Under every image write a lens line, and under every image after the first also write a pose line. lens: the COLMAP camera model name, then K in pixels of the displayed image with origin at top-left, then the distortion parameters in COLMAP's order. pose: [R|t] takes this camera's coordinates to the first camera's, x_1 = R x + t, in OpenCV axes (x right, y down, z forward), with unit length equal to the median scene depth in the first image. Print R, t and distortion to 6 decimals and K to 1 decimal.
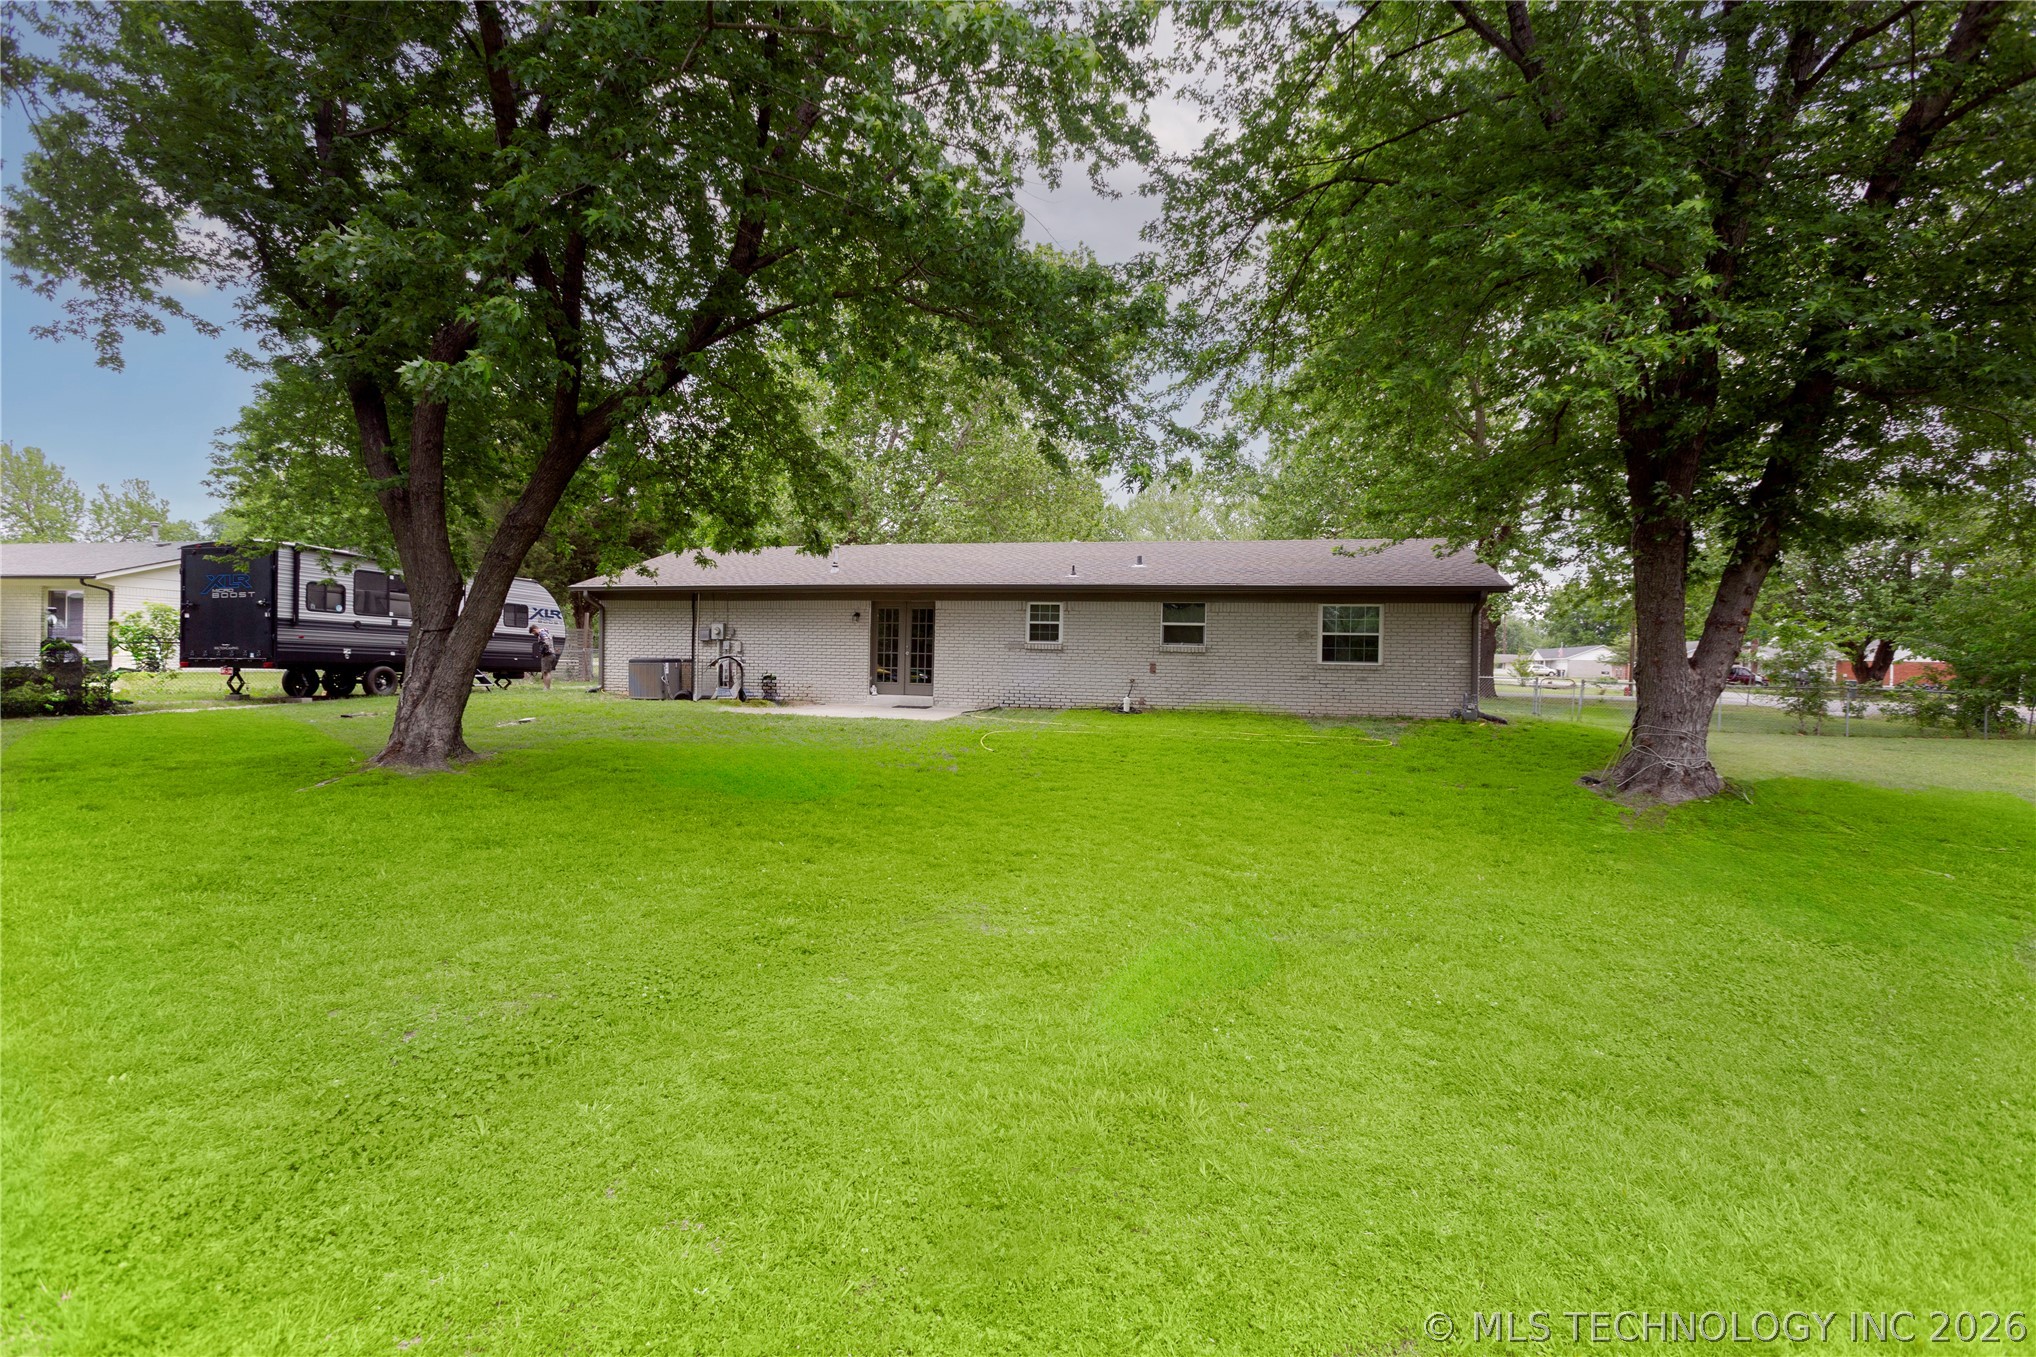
lens RADIAL K [[912.4, 0, 1027.5], [0, 912.4, 674.8], [0, 0, 1]] dist [-0.012508, 0.010759]
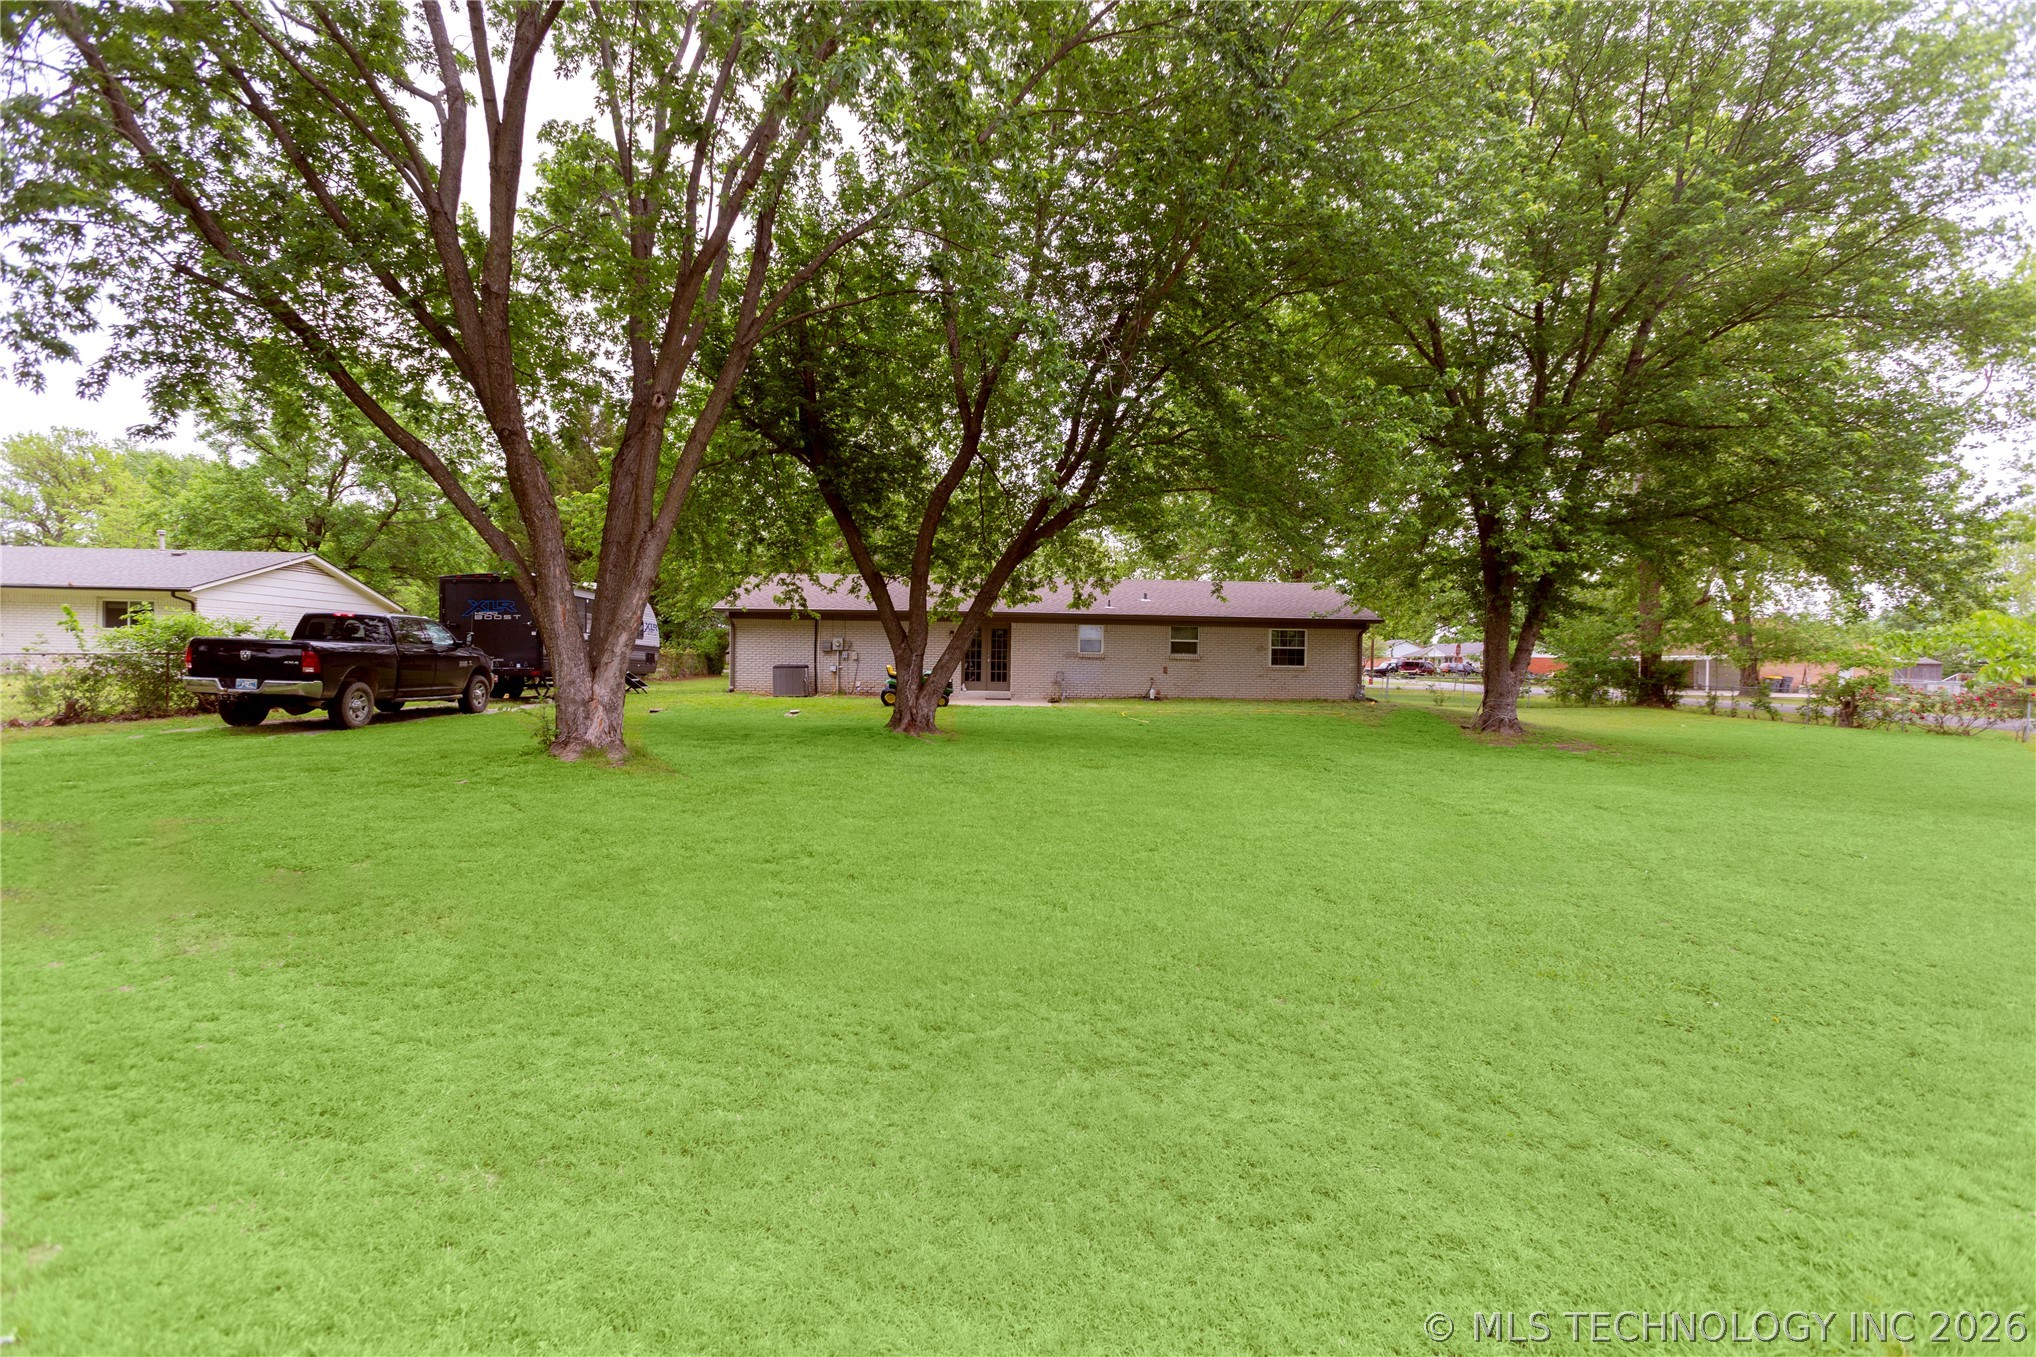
lens RADIAL K [[912.4, 0, 1018.1], [0, 912.4, 672.9], [0, 0, 1]] dist [-0.012508, 0.010759]
pose [[0.961058, -0.008318, 0.276221, -0.492219], [0.007313, 0.999962, 0.004668, -0.010991], [-0.276249, -0.002466, 0.961083, -0.366251]]
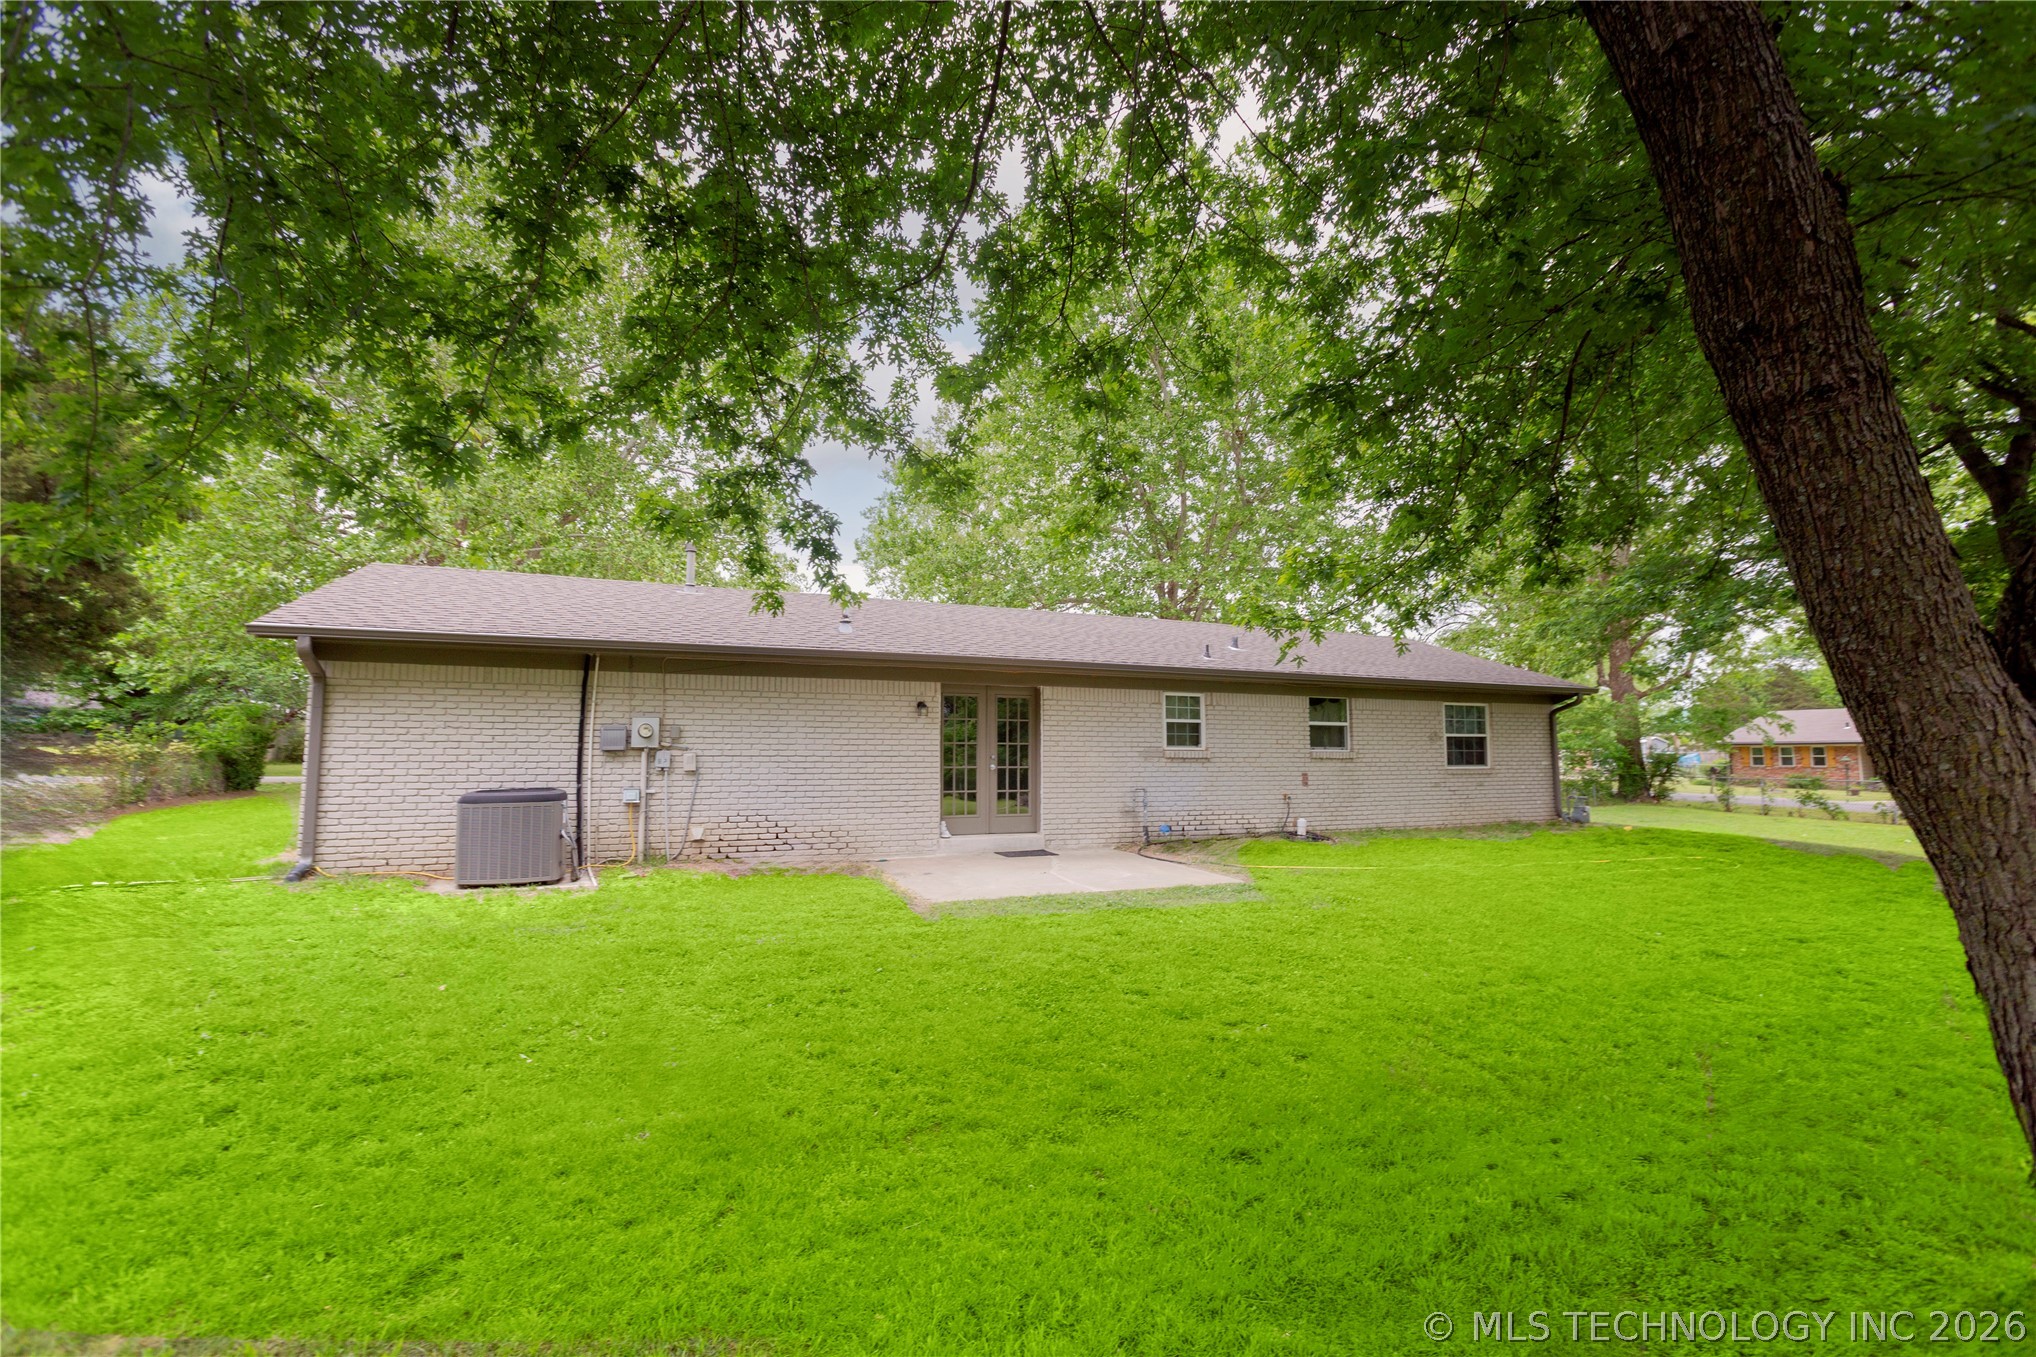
lens RADIAL K [[912.4, 0, 1002.7], [0, 912.4, 669.3], [0, 0, 1]] dist [-0.012508, 0.010759]
pose [[0.790262, 0.037052, 0.611648, -0.537819], [0.019700, 0.996118, -0.085795, -0.038157], [-0.612453, 0.079850, 0.786464, 0.508658]]
